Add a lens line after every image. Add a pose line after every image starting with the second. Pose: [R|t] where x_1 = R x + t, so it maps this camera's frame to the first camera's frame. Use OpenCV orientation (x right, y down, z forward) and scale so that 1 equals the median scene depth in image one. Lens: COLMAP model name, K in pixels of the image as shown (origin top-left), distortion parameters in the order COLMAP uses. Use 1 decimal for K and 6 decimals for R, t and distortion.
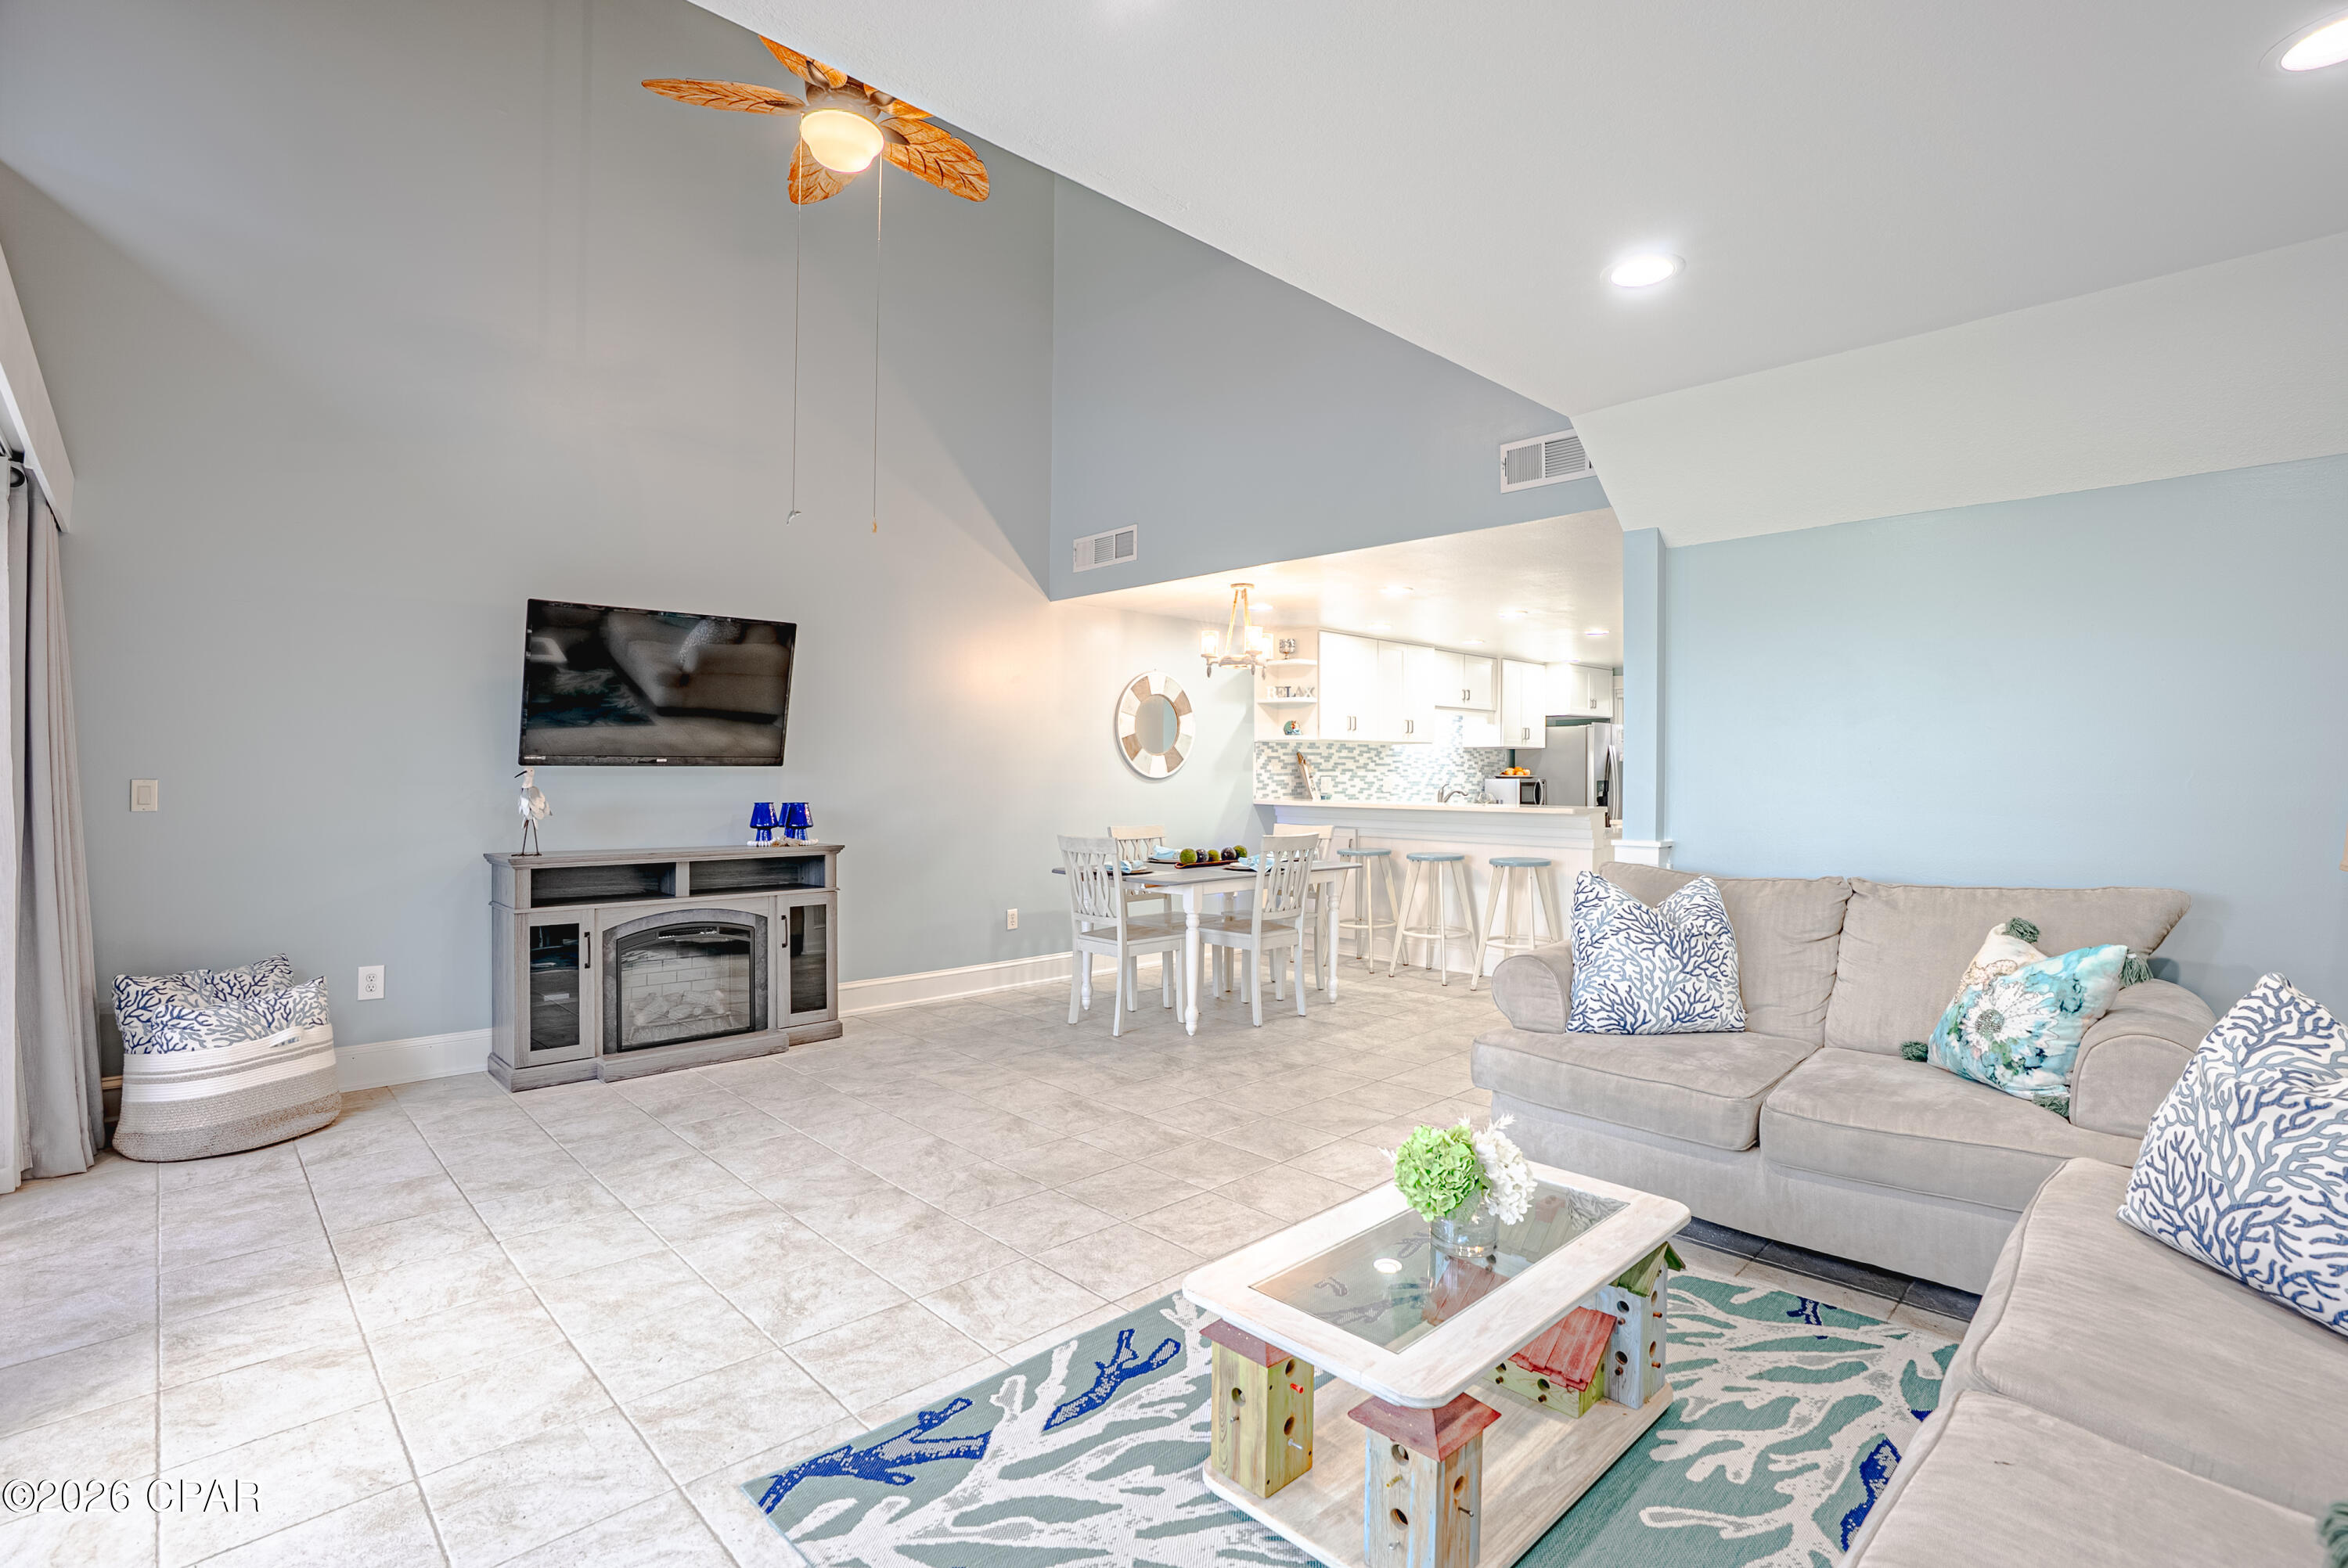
lens RADIAL K [[1097.8, 0, 1174.6], [0, 1097.8, 770.2], [0, 0, 1]] dist [-0.068687, 0.025149]
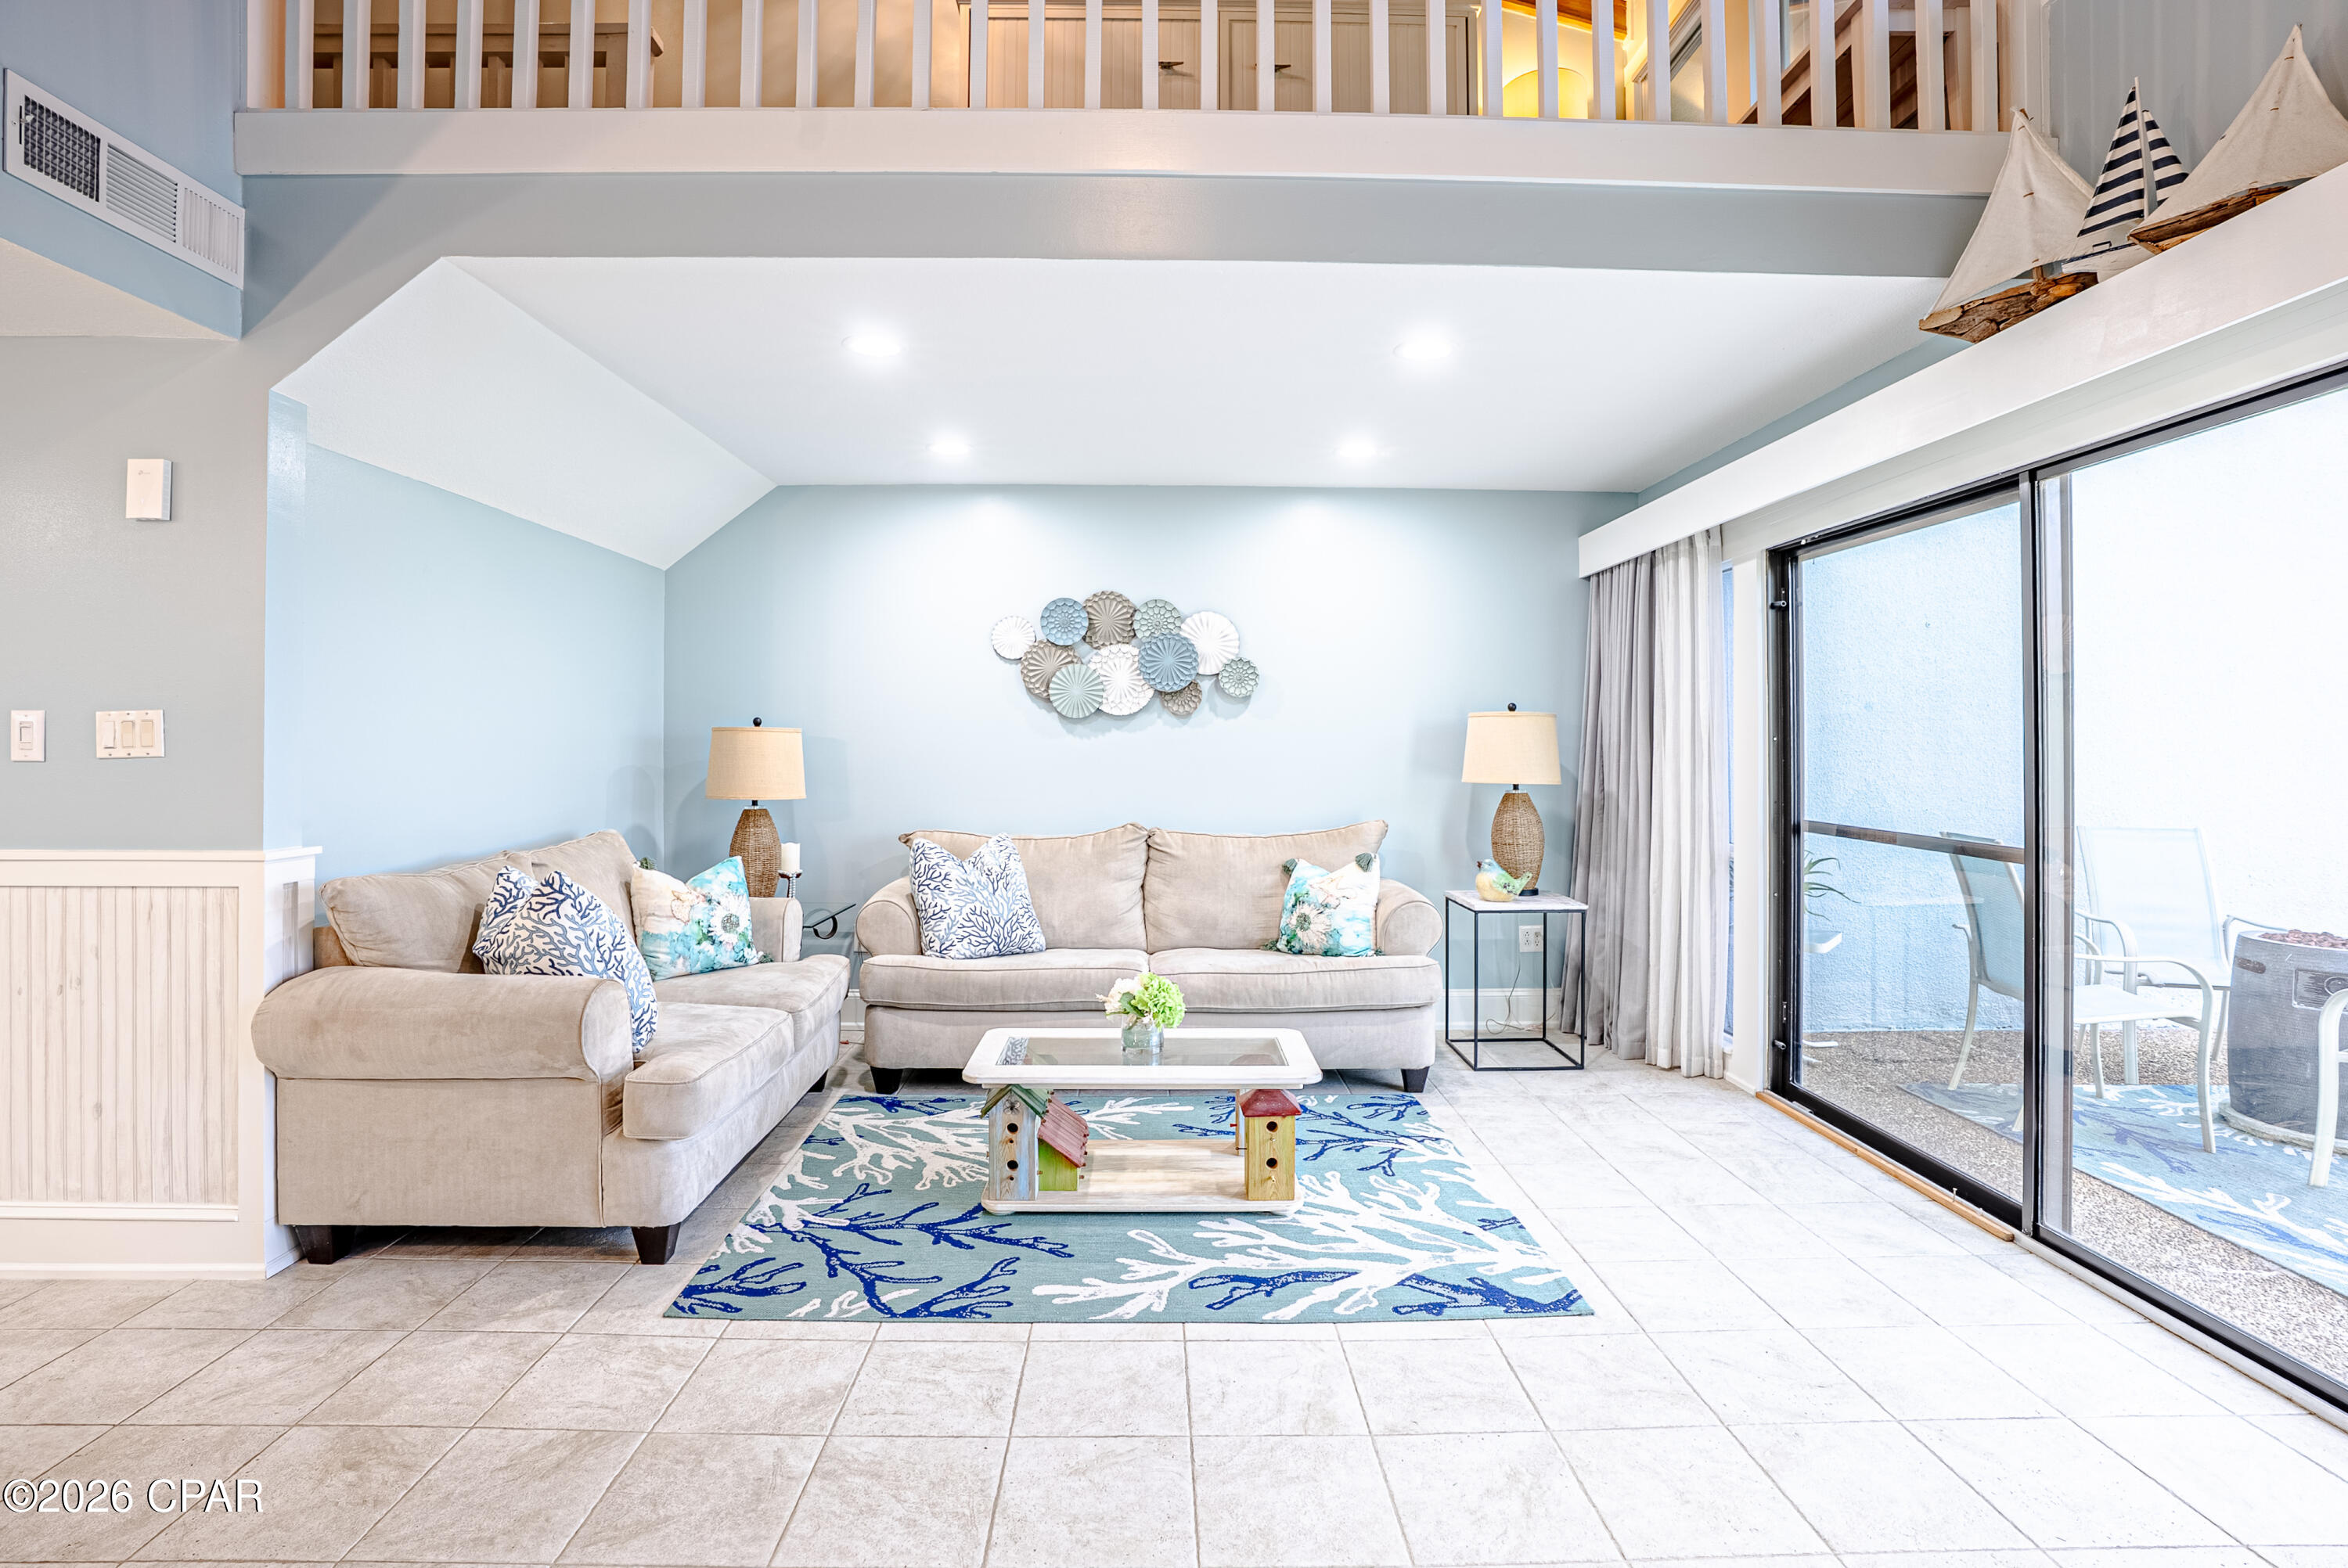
lens RADIAL K [[1097.8, 0, 1161.3], [0, 1097.8, 743.0], [0, 0, 1]] dist [-0.068687, 0.025149]
pose [[-0.726394, -0.003393, 0.687270, -0.298873], [-0.005022, 0.999987, -0.000371, -0.003537], [-0.687260, -0.003721, -0.726402, 0.753342]]
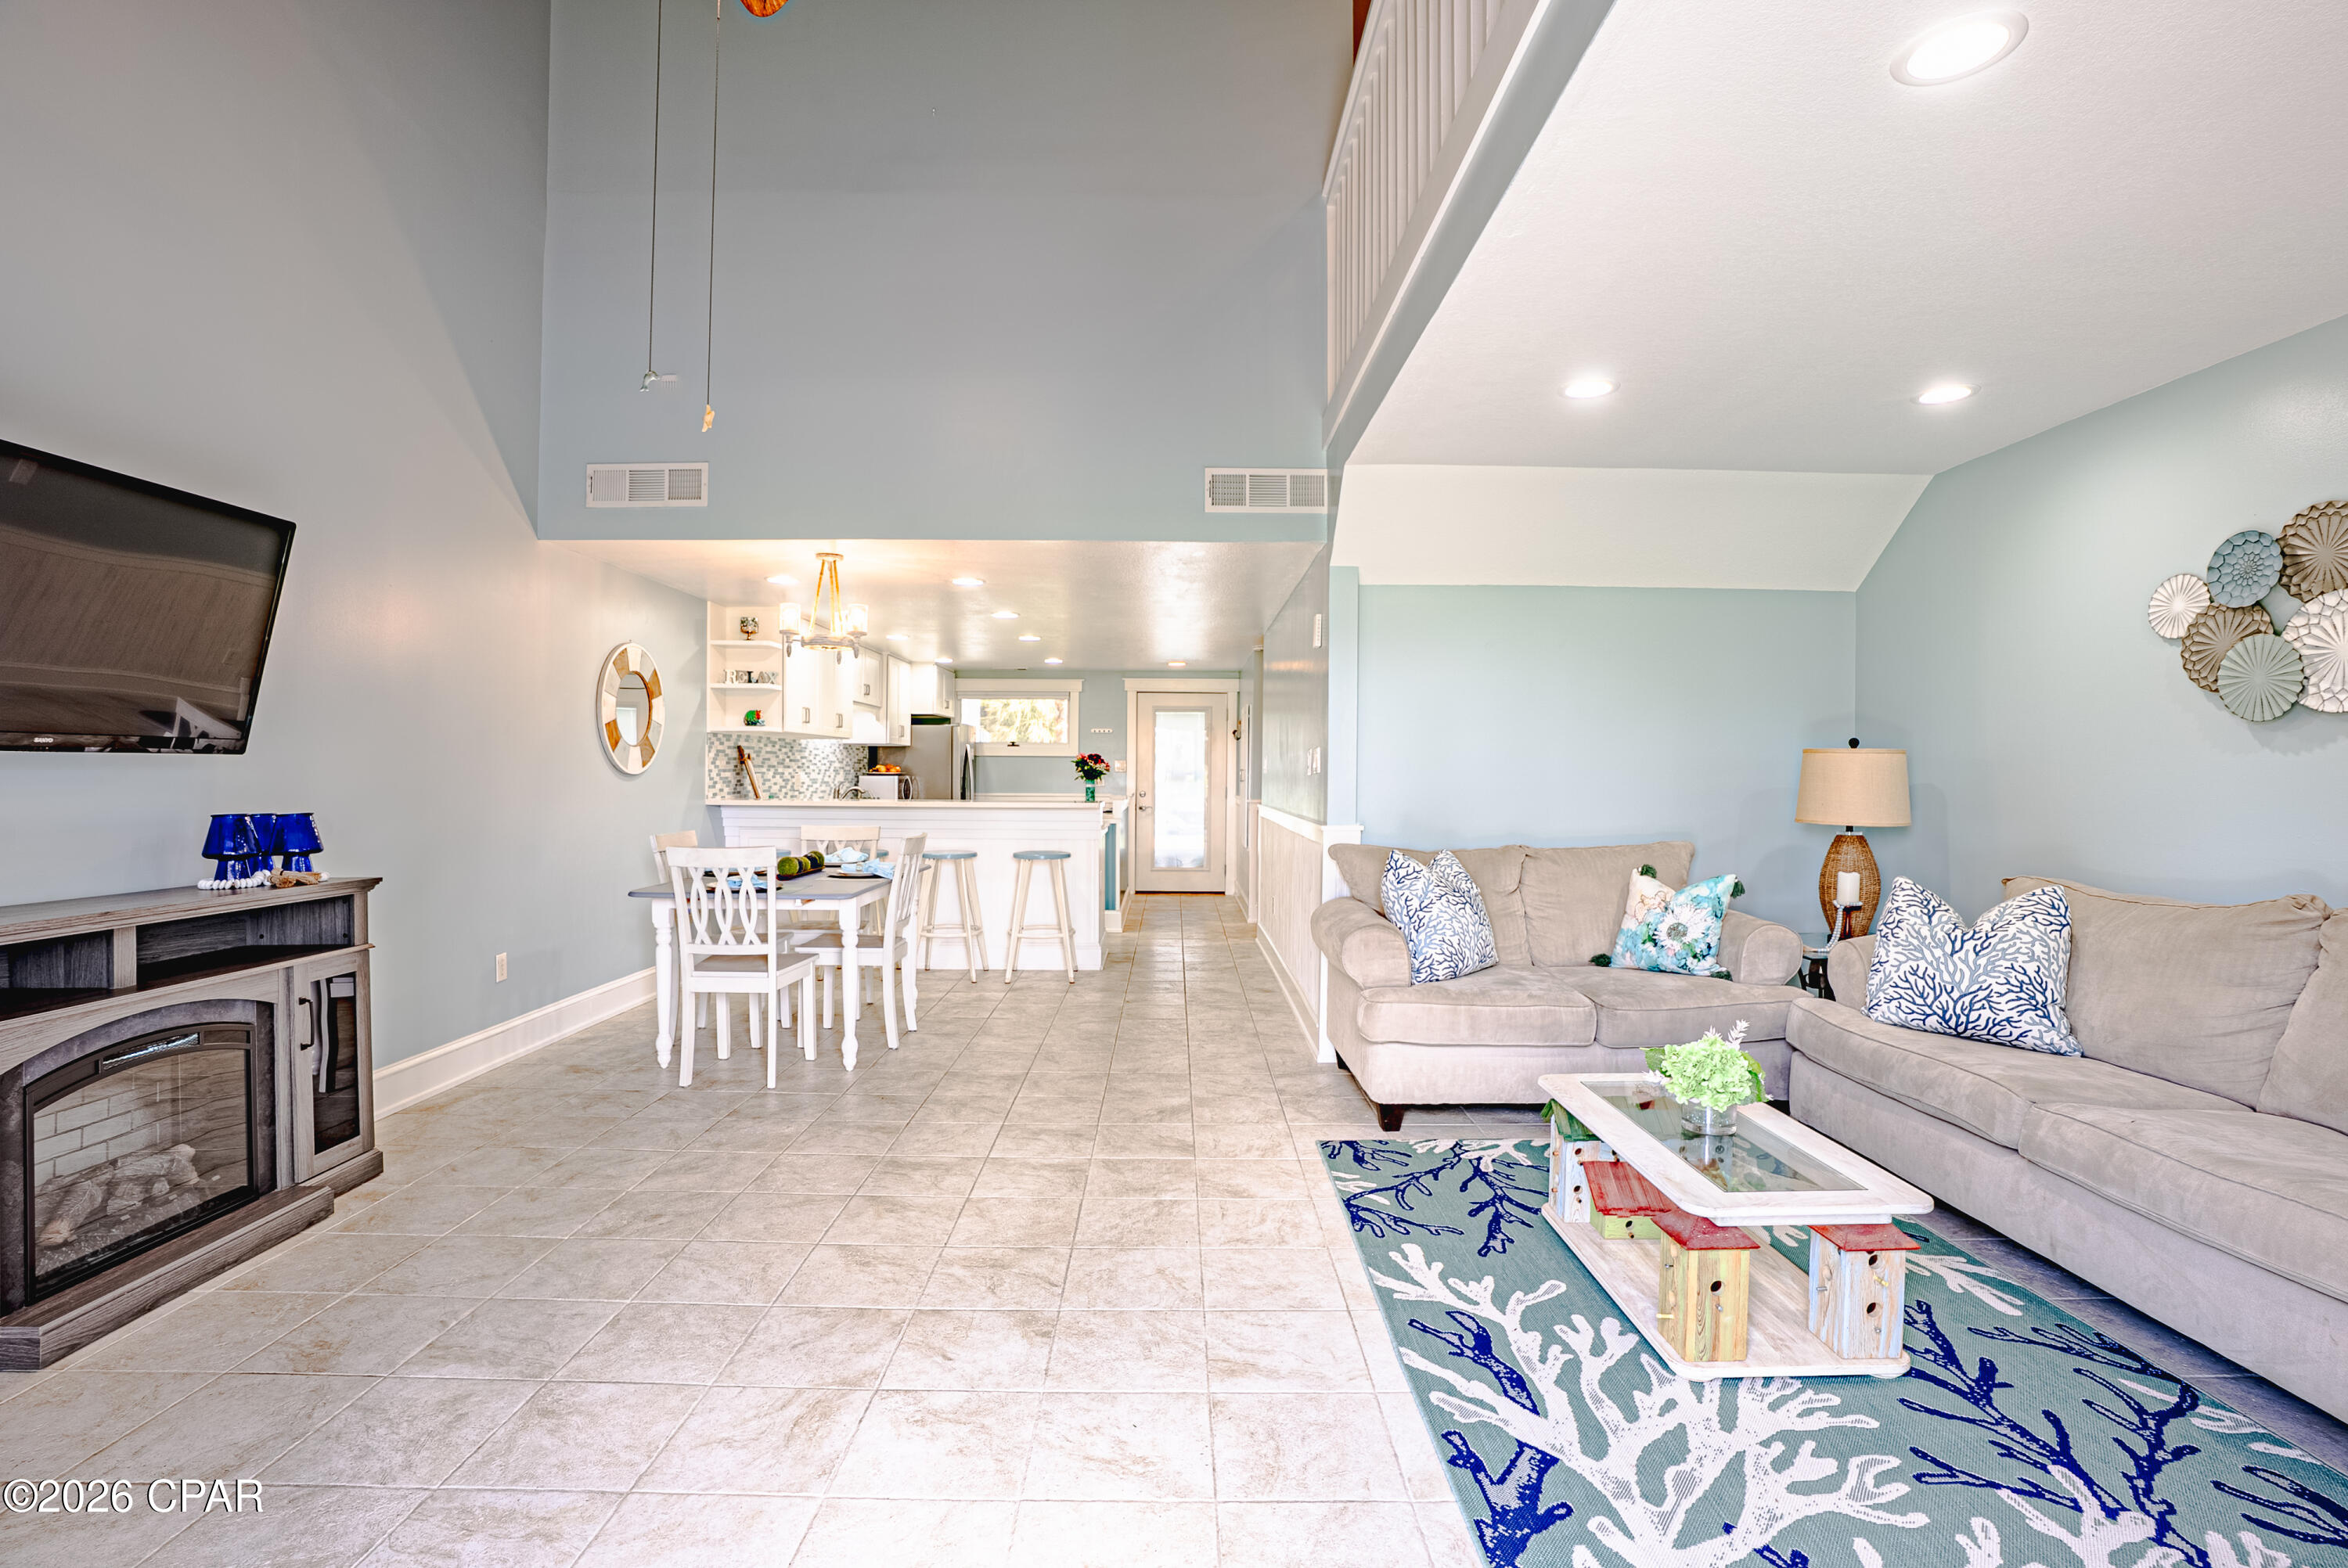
lens RADIAL K [[1097.8, 0, 1181.9], [0, 1097.8, 770.0], [0, 0, 1]] dist [-0.068687, 0.025149]
pose [[0.688177, 0.002692, 0.725538, -0.391496], [-0.003602, 0.999993, -0.000293, 0.003118], [-0.725534, -0.002412, 0.688182, 0.199133]]
